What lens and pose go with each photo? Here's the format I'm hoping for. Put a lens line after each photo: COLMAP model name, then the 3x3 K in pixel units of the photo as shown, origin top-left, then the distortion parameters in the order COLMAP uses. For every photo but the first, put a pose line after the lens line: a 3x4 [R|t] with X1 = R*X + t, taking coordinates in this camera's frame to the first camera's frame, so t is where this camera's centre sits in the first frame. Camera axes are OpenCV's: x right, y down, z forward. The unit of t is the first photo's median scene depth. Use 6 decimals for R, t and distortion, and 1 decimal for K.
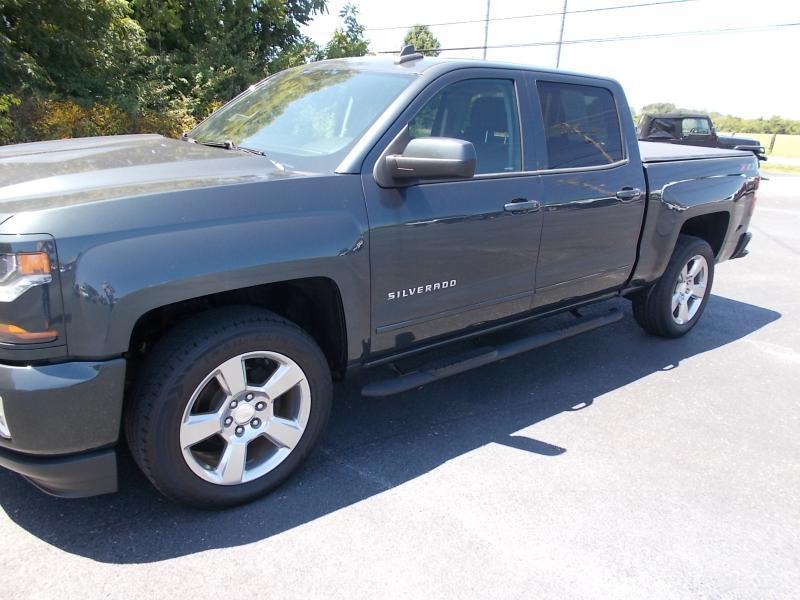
lens RADIAL K [[608.8, 0, 400.0], [0, 608.8, 300.0], [0, 0, 1]] dist [-0.005851, -0.002245]
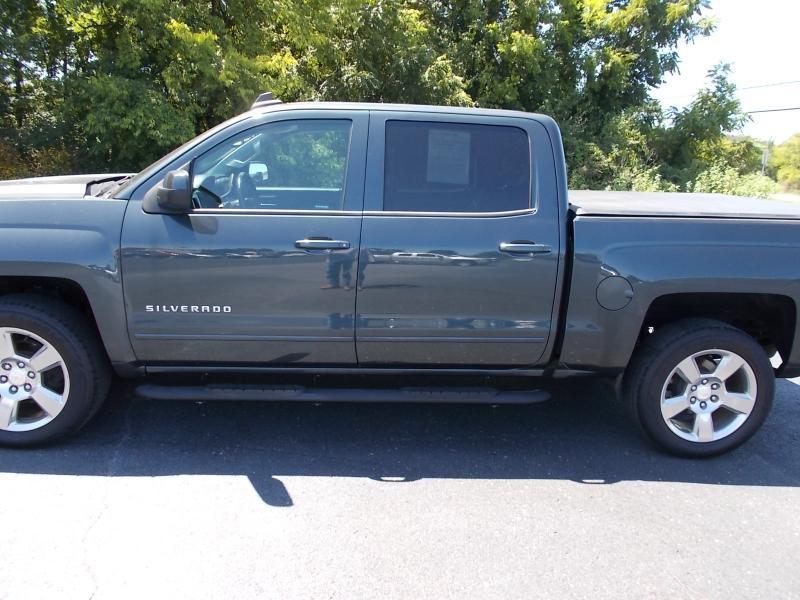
lens RADIAL K [[615.7, 0, 400.9], [0, 615.7, 296.4], [0, 0, 1]] dist [0.009178, -0.024119]
pose [[0.818807, 0.116783, -0.562064, 0.902242], [-0.178515, 0.982345, -0.055951, -0.042664], [0.545607, 0.146150, 0.825199, 0.275343]]
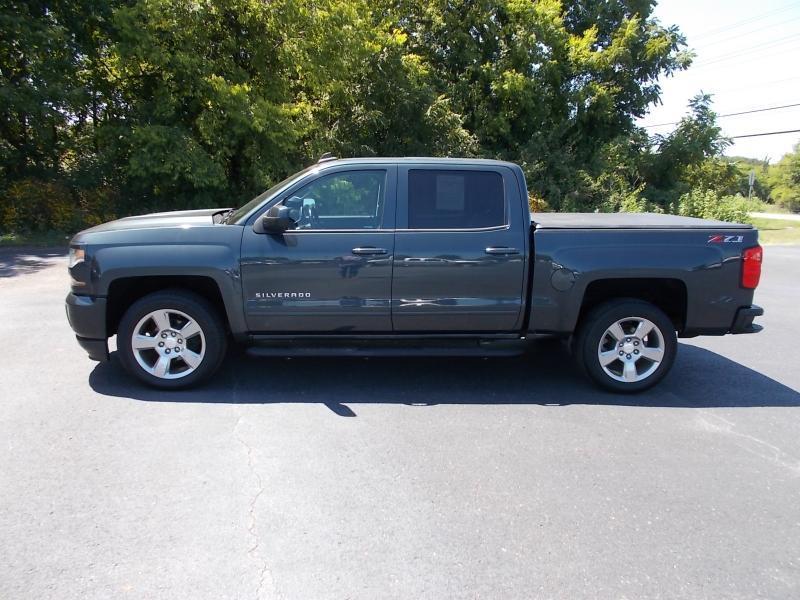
lens RADIAL K [[608.8, 0, 400.0], [0, 608.8, 300.0], [0, 0, 1]] dist [-0.005851, -0.002245]
pose [[0.815001, 0.077897, -0.574200, 1.177129], [-0.157626, 0.983359, -0.090325, 0.089969], [0.557609, 0.164124, 0.813717, -0.166876]]
